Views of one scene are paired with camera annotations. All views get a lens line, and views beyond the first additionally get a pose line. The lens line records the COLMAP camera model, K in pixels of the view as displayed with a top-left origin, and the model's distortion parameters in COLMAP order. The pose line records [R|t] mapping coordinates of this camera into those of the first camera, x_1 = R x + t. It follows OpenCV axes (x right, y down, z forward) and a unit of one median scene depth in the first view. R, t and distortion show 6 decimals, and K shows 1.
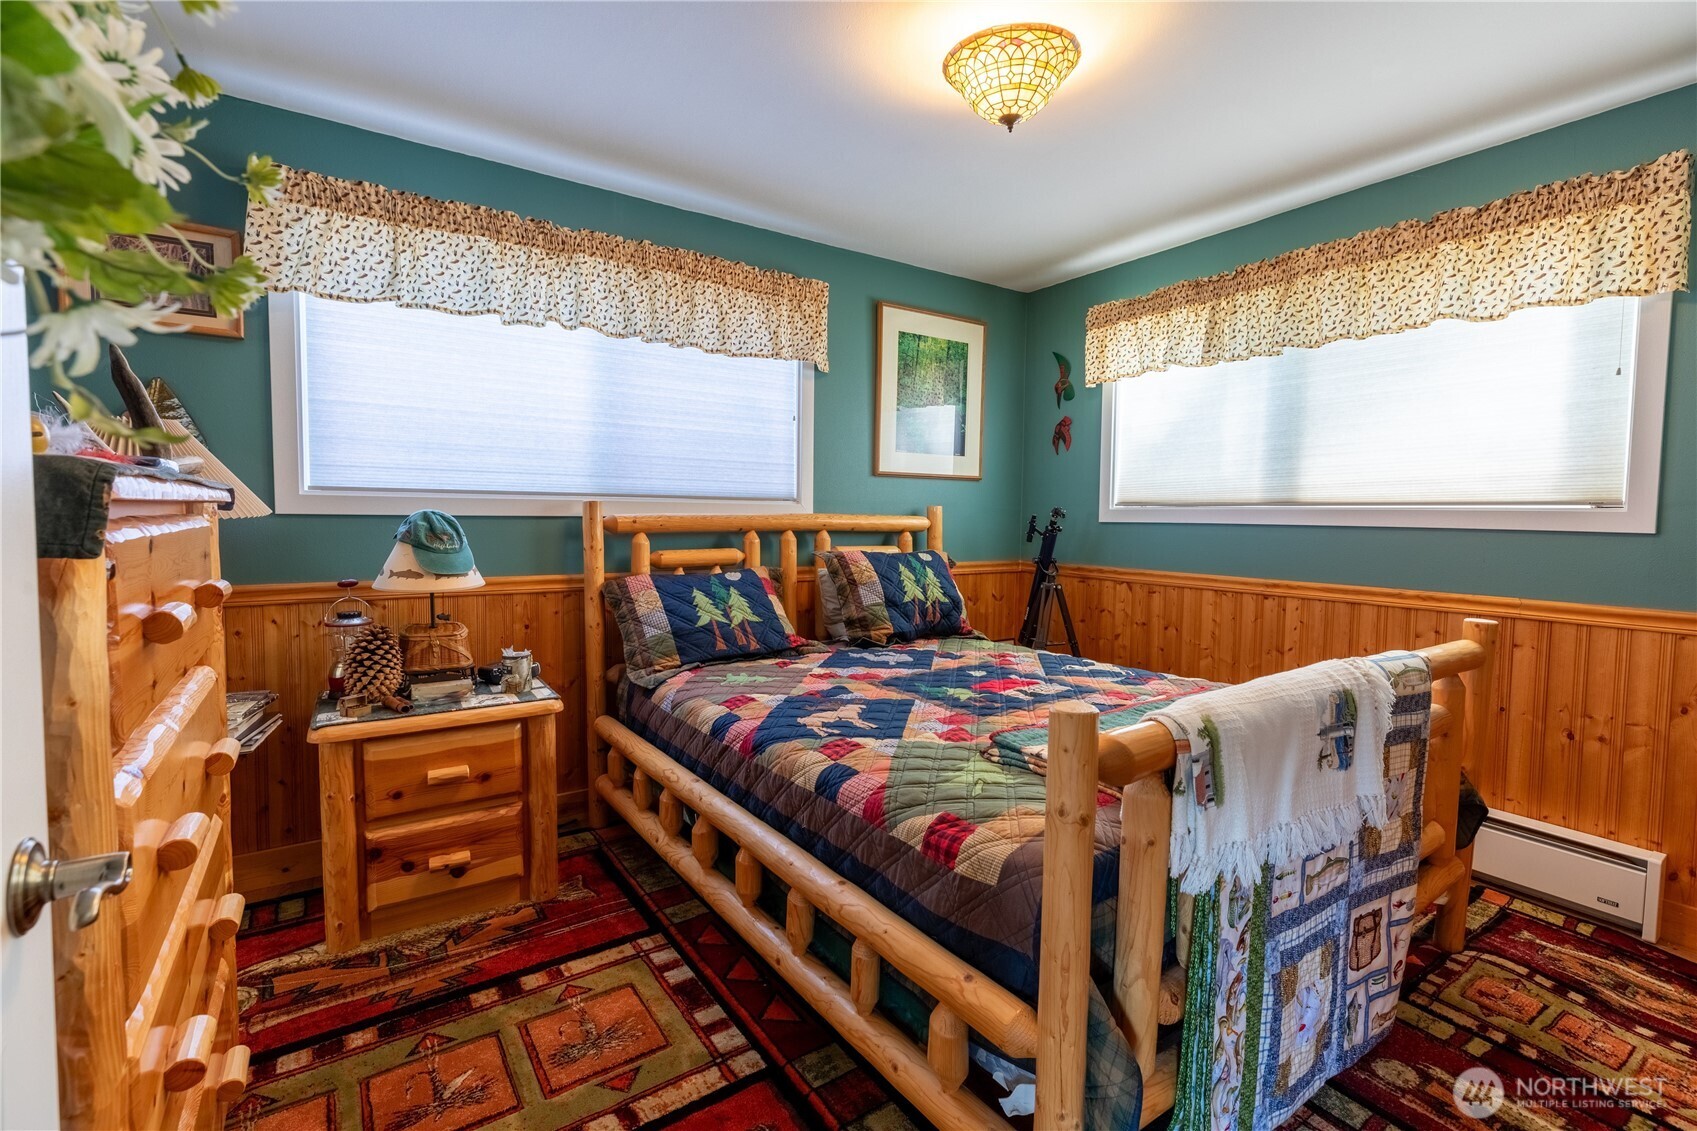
lens RADIAL K [[770.1, 0, 850.3], [0, 770.1, 571.5], [0, 0, 1]] dist [0.002116, 0.000084]
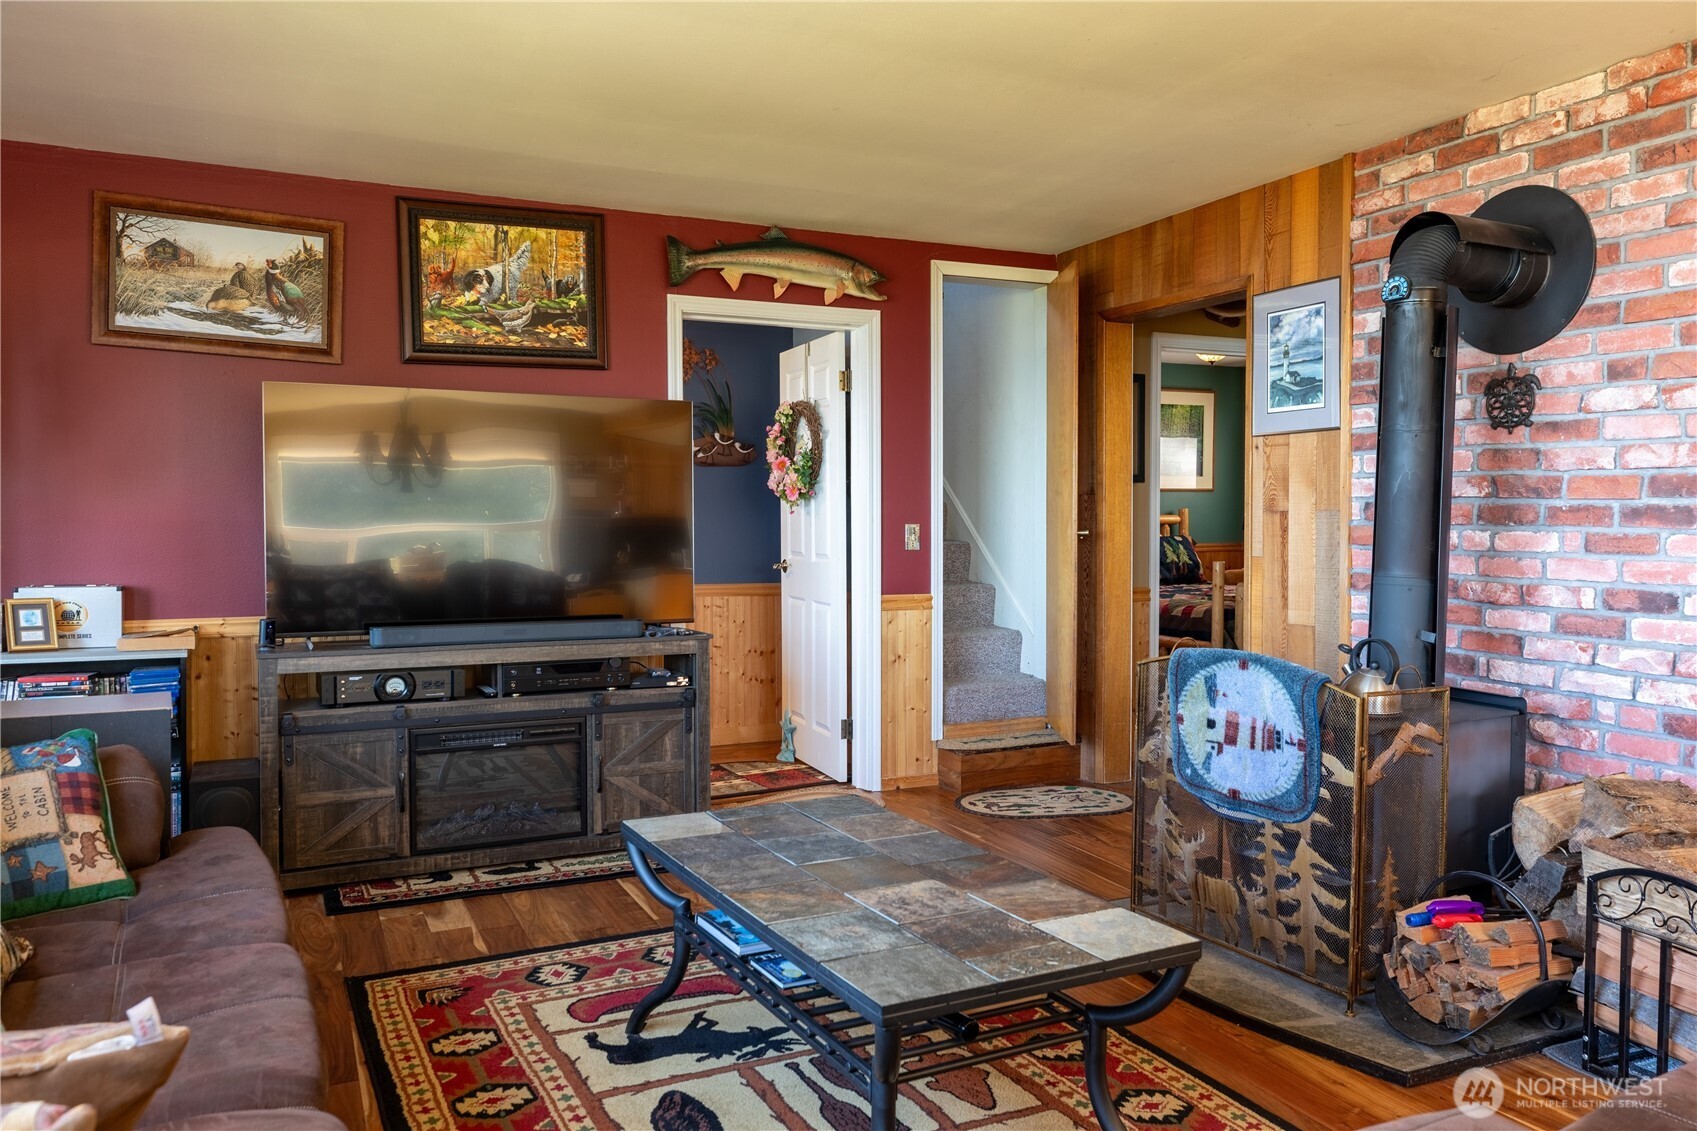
lens RADIAL K [[1228.4, 0, 894.7], [0, 1228.4, 556.5], [0, 0, 1]] dist [0.005745, 0.005195]
pose [[0.992649, -0.008855, -0.120704, -0.183841], [0.005472, 0.999583, -0.028338, 0.085464], [0.120904, 0.027469, 0.992284, -1.650587]]
